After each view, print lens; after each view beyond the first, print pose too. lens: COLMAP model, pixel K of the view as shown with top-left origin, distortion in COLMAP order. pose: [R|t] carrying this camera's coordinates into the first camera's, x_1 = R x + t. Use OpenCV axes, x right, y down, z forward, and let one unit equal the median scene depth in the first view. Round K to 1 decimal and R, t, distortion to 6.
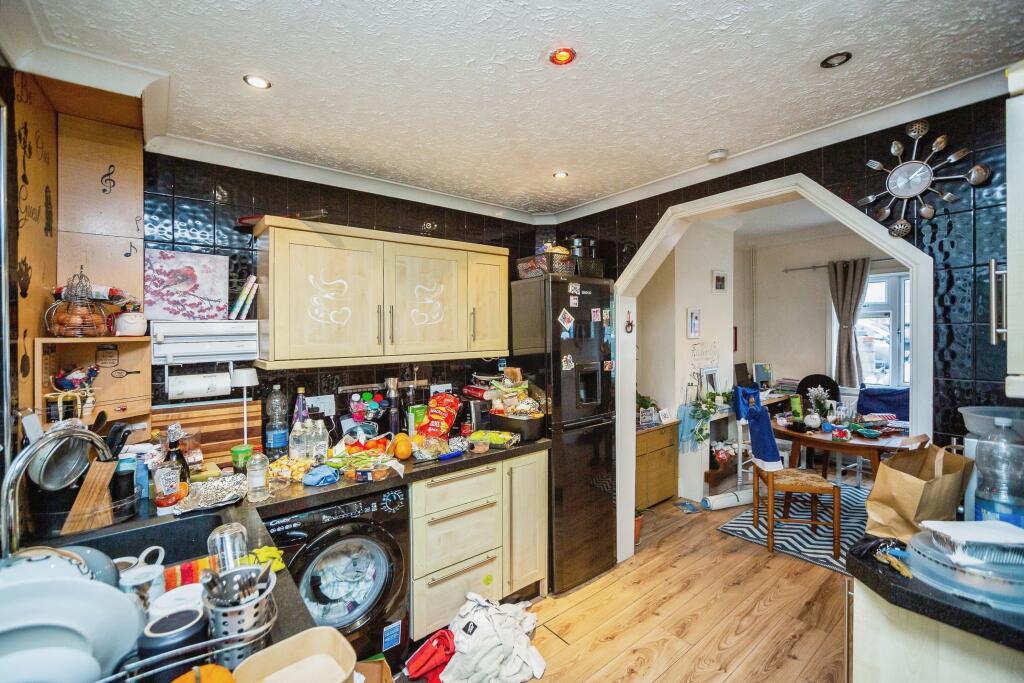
lens RADIAL K [[438.7, 0, 517.4], [0, 438.7, 338.0], [0, 0, 1]] dist [-0.000461, 0.000173]
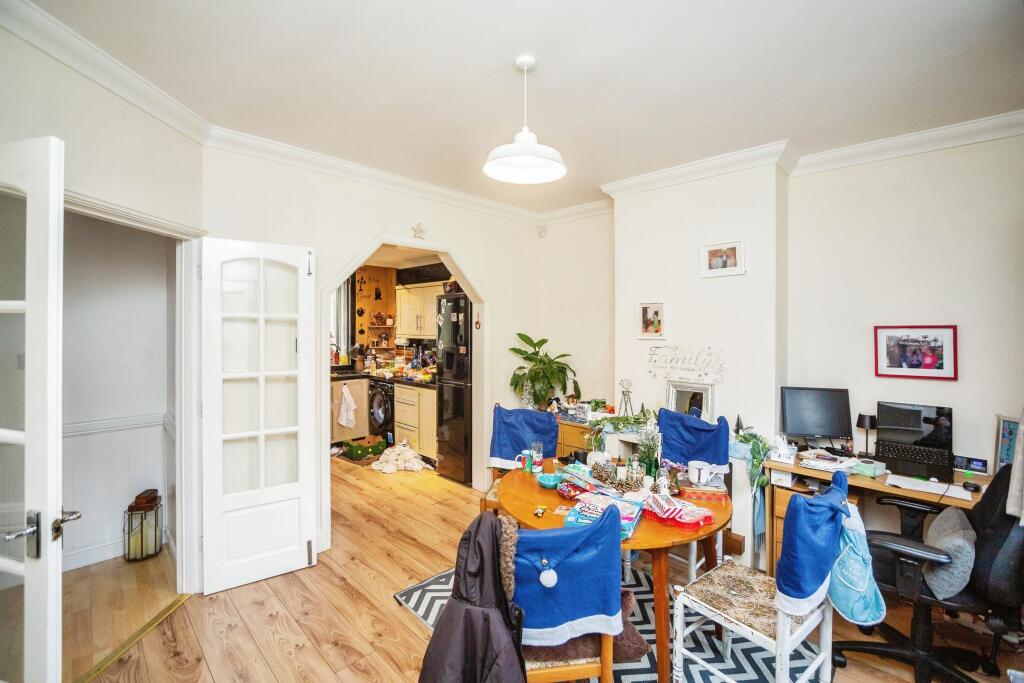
lens RADIAL K [[438.7, 0, 517.4], [0, 438.7, 338.0], [0, 0, 1]] dist [-0.000461, 0.000173]
pose [[0.106355, 0.024828, -0.994018, 2.010163], [-0.033783, 0.999201, 0.021342, -0.020386], [0.993754, 0.031311, 0.107109, 1.178294]]
